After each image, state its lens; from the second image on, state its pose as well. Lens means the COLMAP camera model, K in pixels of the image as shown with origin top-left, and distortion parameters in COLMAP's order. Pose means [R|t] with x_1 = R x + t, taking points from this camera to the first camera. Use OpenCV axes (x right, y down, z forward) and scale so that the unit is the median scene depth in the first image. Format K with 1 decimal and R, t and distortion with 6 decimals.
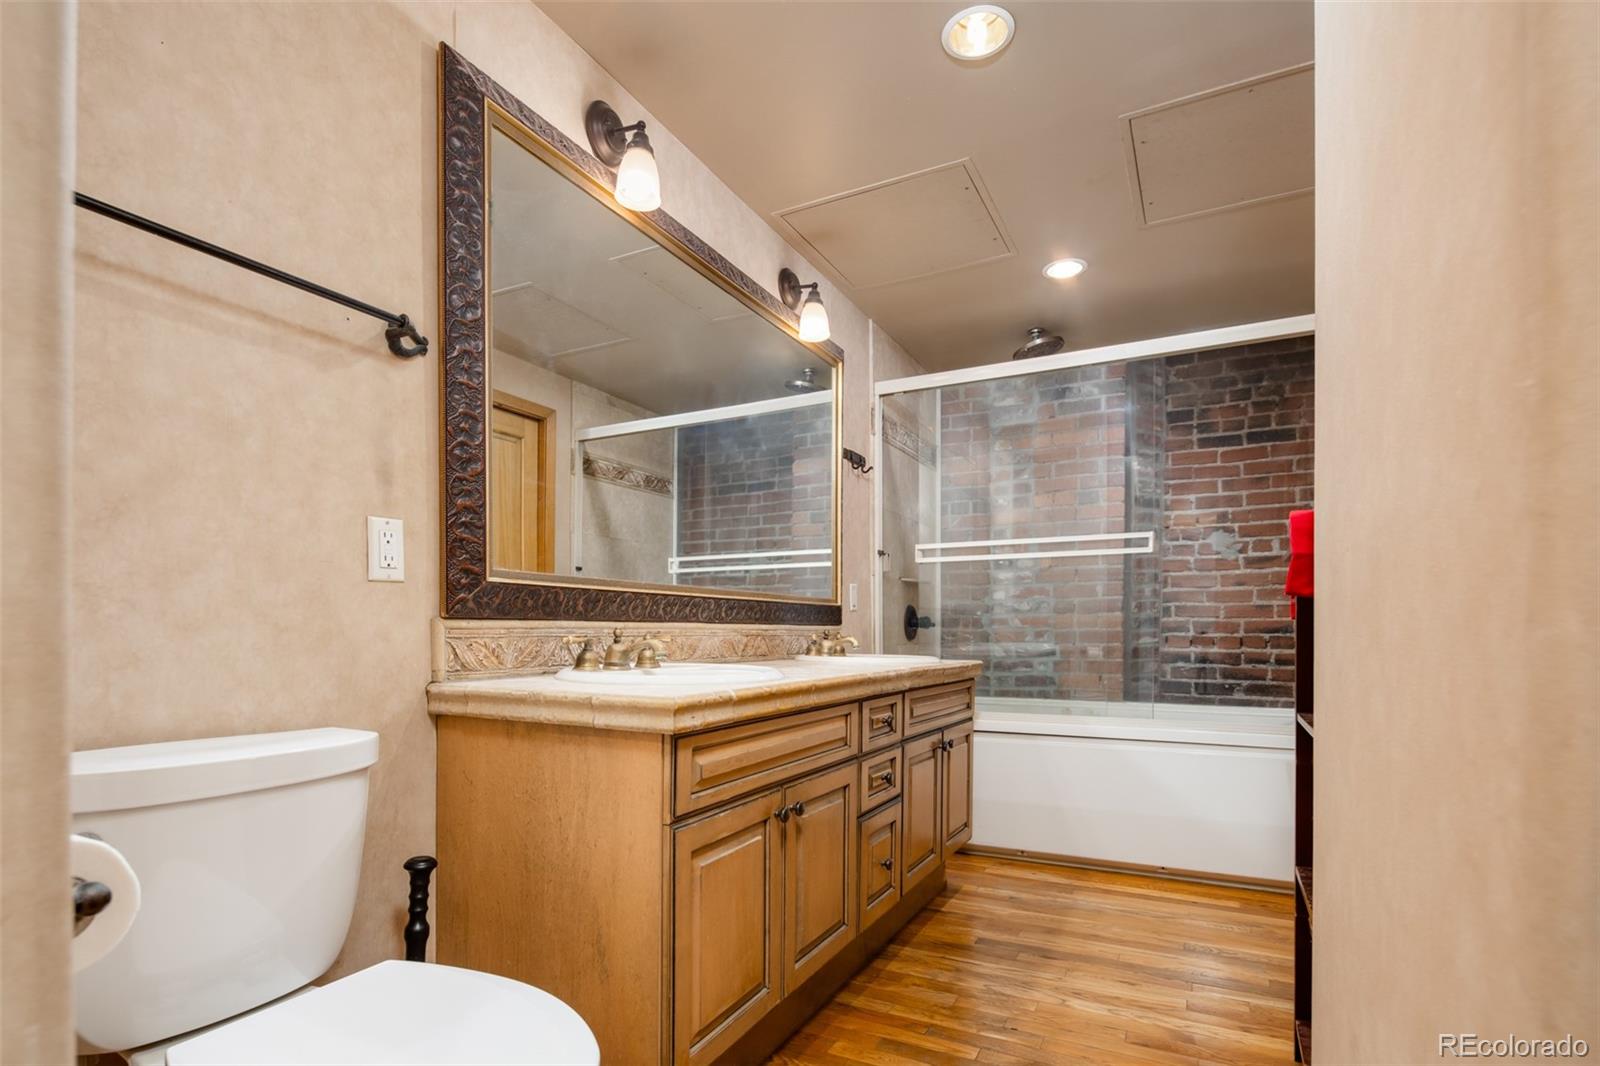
lens RADIAL K [[789.3, 0, 820.6], [0, 789.3, 634.1], [0, 0, 1]] dist [0.001297, -0.002848]
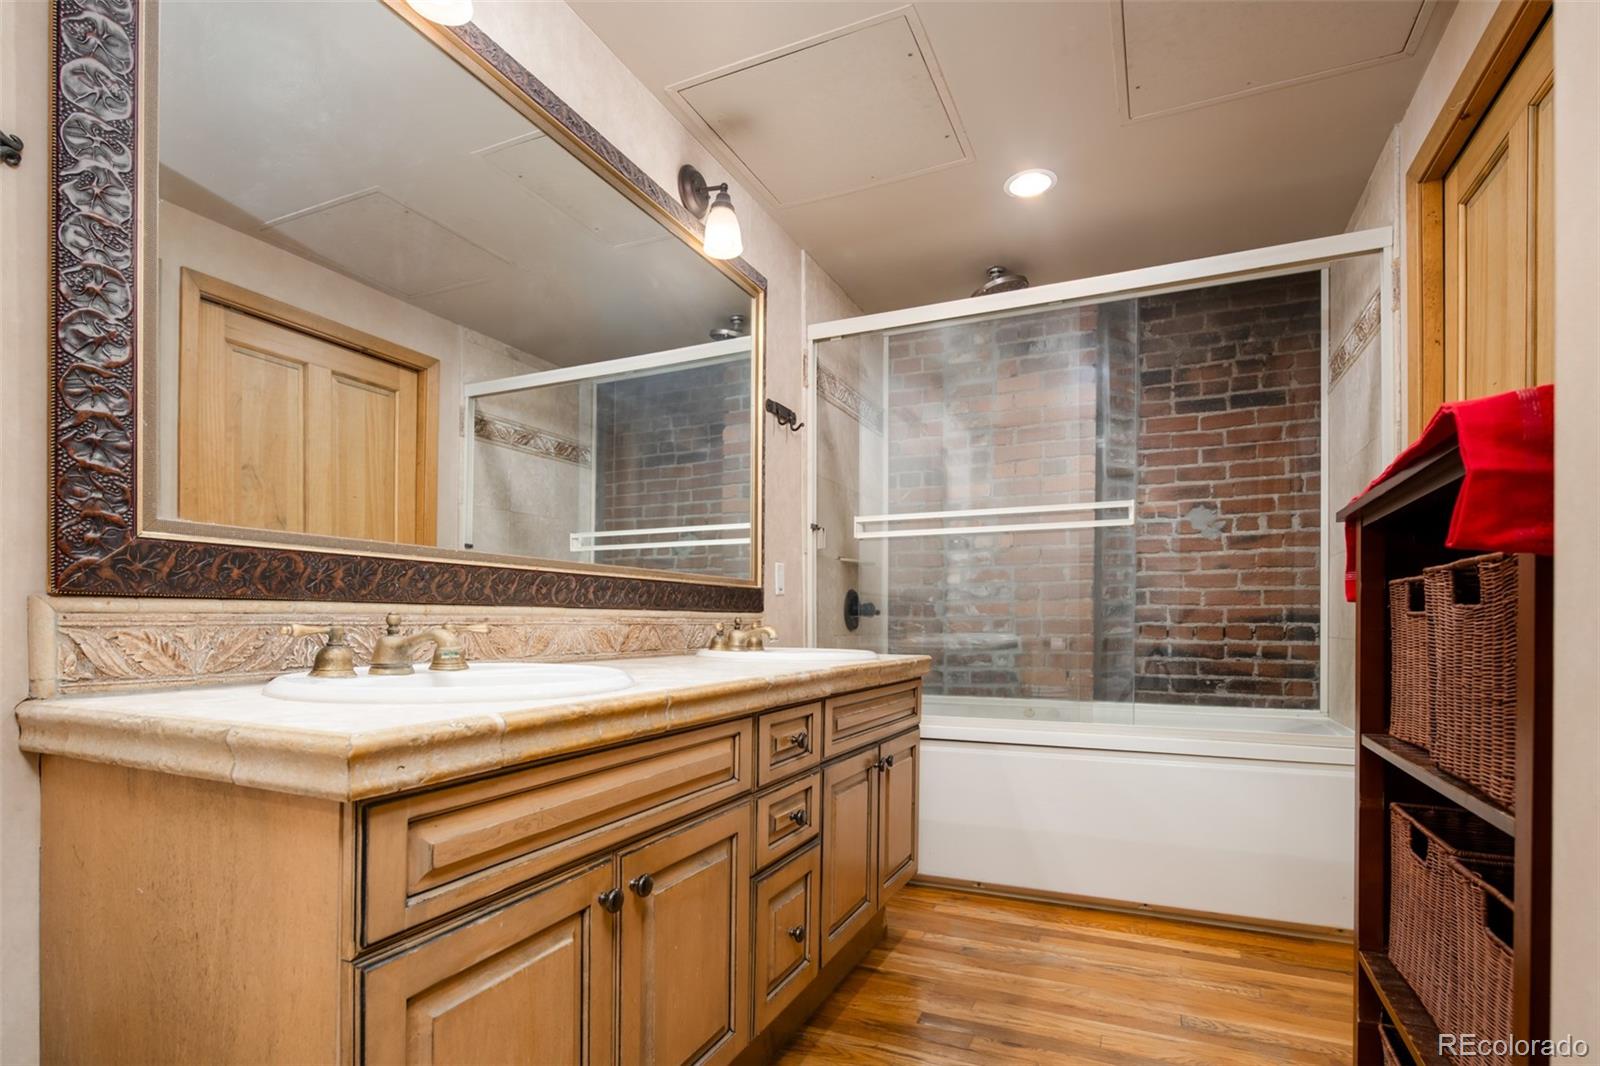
lens RADIAL K [[789.3, 0, 818.5], [0, 789.3, 626.0], [0, 0, 1]] dist [0.001297, -0.002848]
pose [[0.998876, 0.001171, 0.047378, 0.041609], [-0.001331, 0.999994, 0.003341, 0.000543], [-0.047374, -0.003400, 0.998871, 0.158318]]
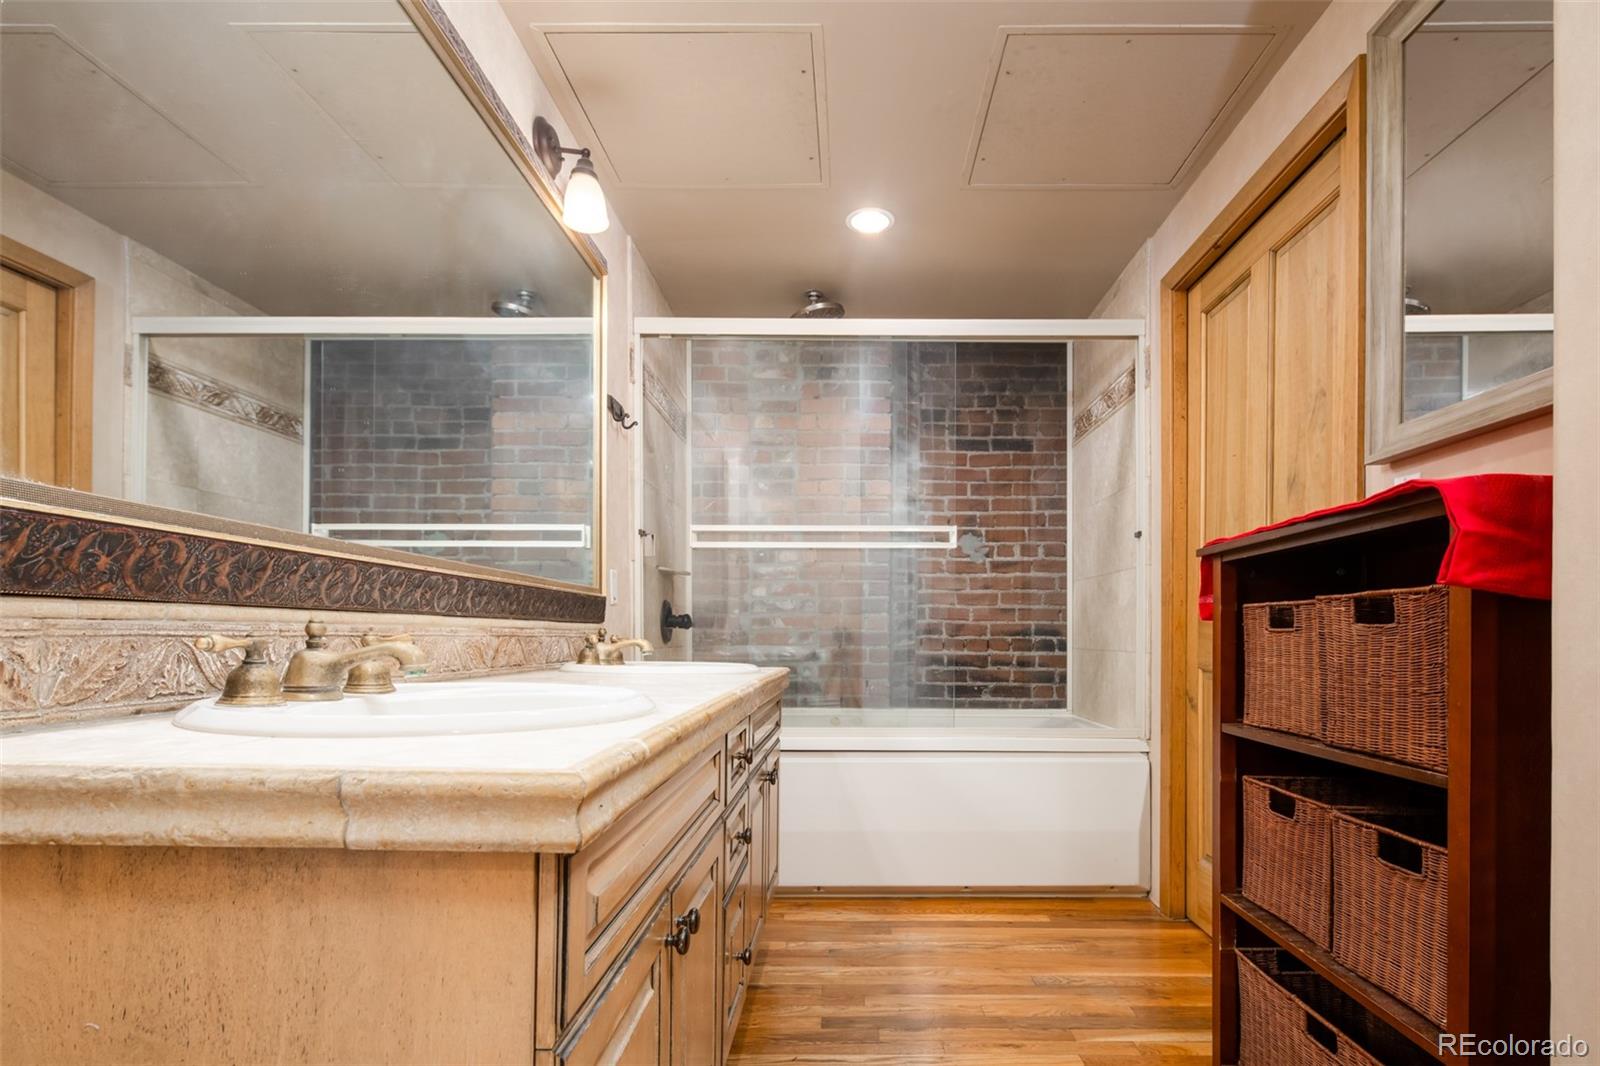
lens RADIAL K [[789.3, 0, 856.9], [0, 789.3, 642.7], [0, 0, 1]] dist [0.001297, -0.002848]
pose [[0.892755, 0.001299, 0.450541, -0.089888], [-0.005368, 0.999956, 0.007753, 0.000715], [-0.450511, -0.009340, 0.892722, 0.191981]]
